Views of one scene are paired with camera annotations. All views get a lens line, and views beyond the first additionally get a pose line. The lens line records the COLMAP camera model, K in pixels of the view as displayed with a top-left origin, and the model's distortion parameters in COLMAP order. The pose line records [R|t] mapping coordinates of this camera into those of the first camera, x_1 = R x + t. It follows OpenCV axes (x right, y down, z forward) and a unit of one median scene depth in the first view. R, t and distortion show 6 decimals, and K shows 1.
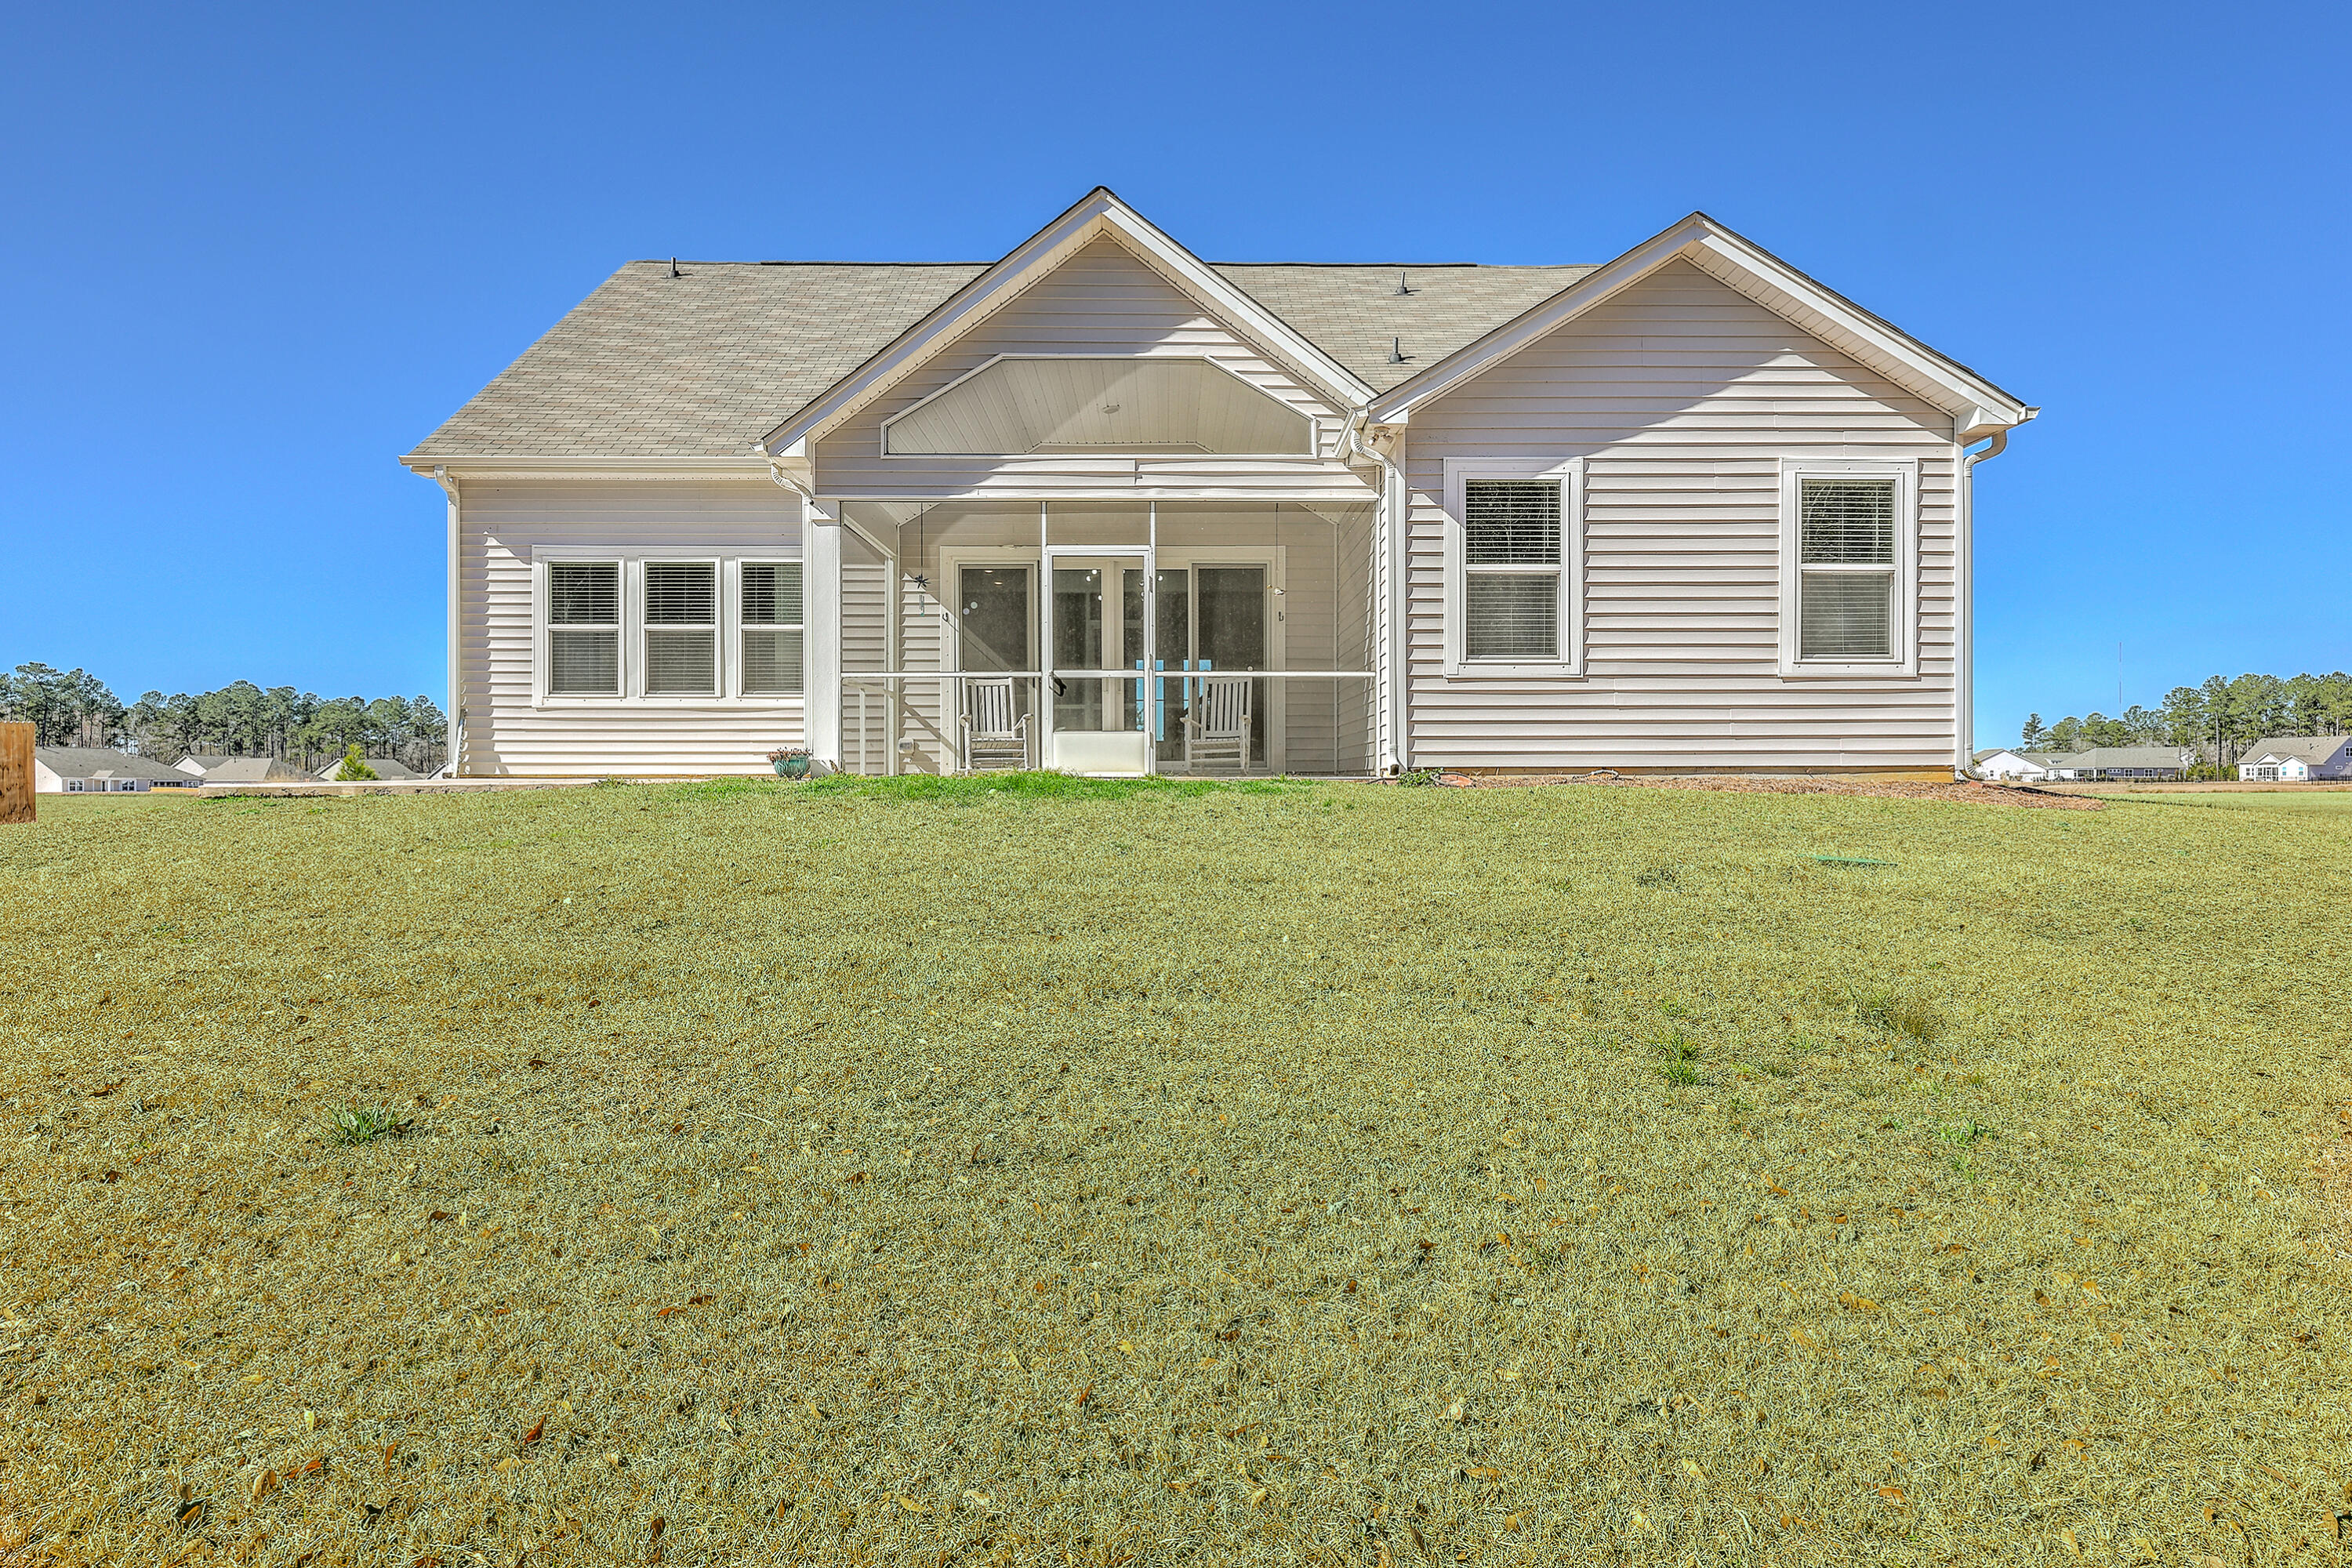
lens RADIAL K [[1335.8, 0, 1176.0], [0, 1335.8, 790.4], [0, 0, 1]] dist [0.004776, 0.000313]
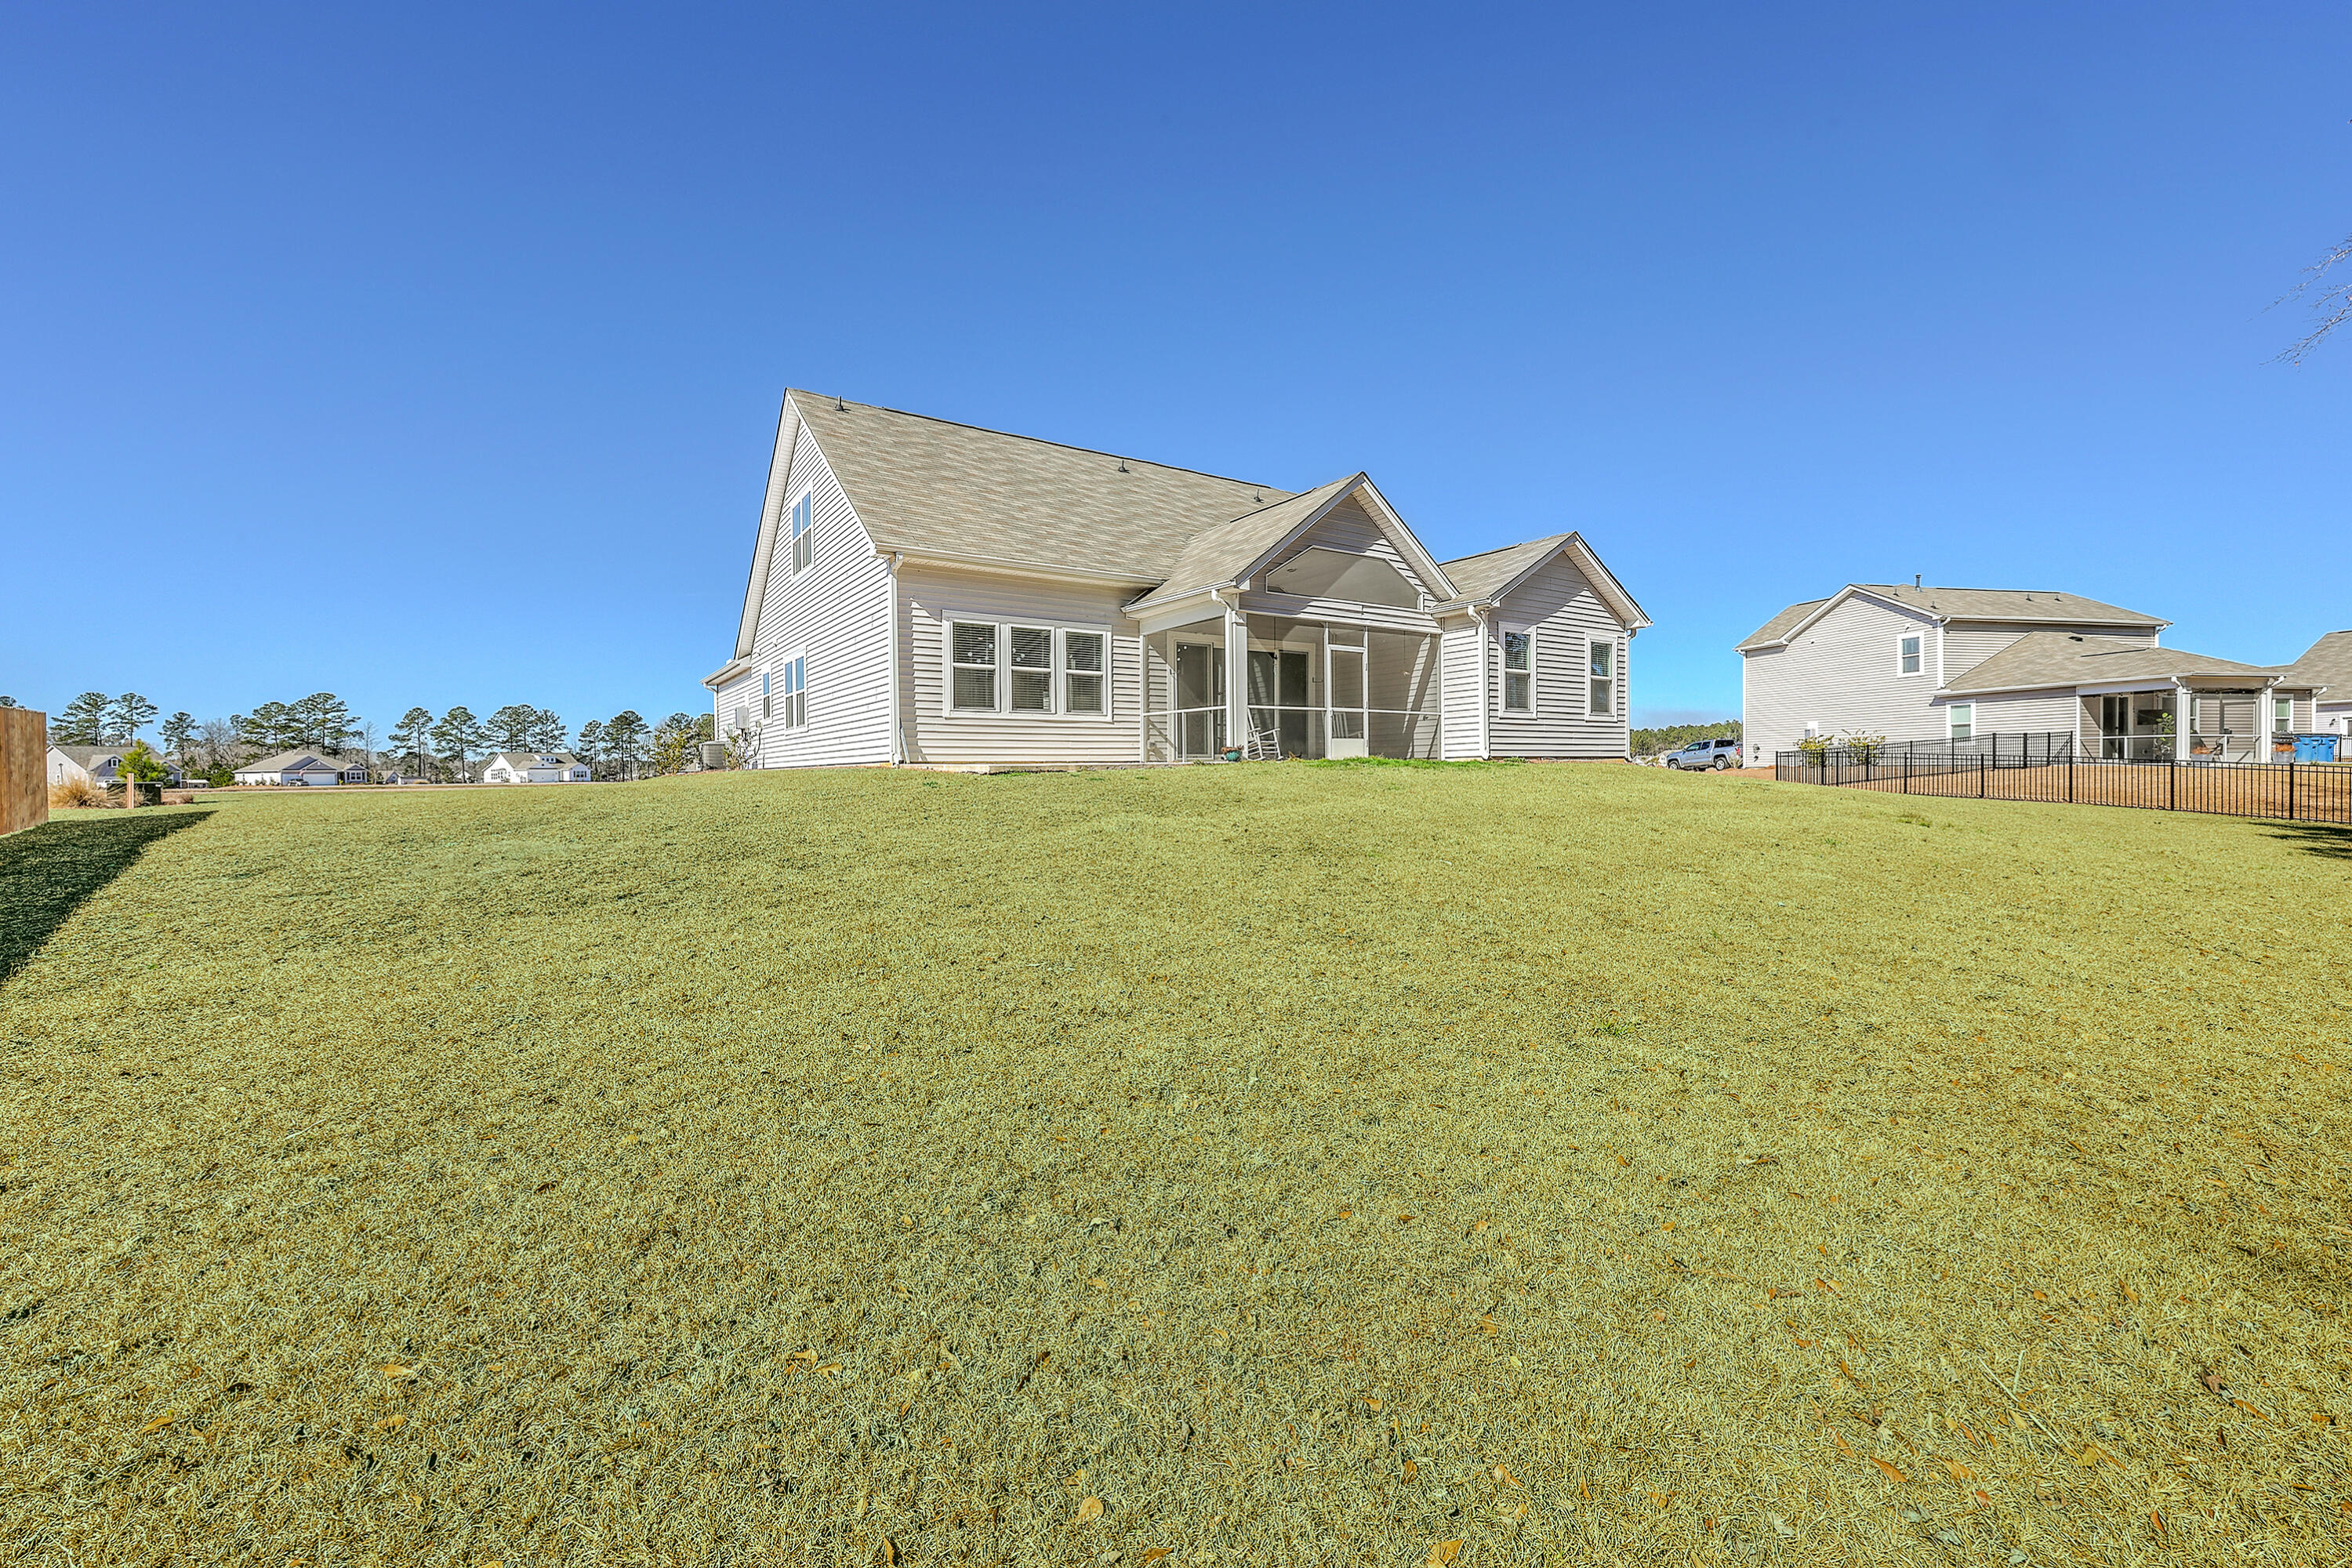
lens RADIAL K [[967.0, 0, 1176.3], [0, 967.0, 775.2], [0, 0, 1]] dist [-0.003451, -0.000047]
pose [[0.832578, -0.008684, 0.553840, -0.867280], [0.011459, 0.999933, -0.001547, 0.008071], [-0.553789, 0.007634, 0.832622, -0.053204]]
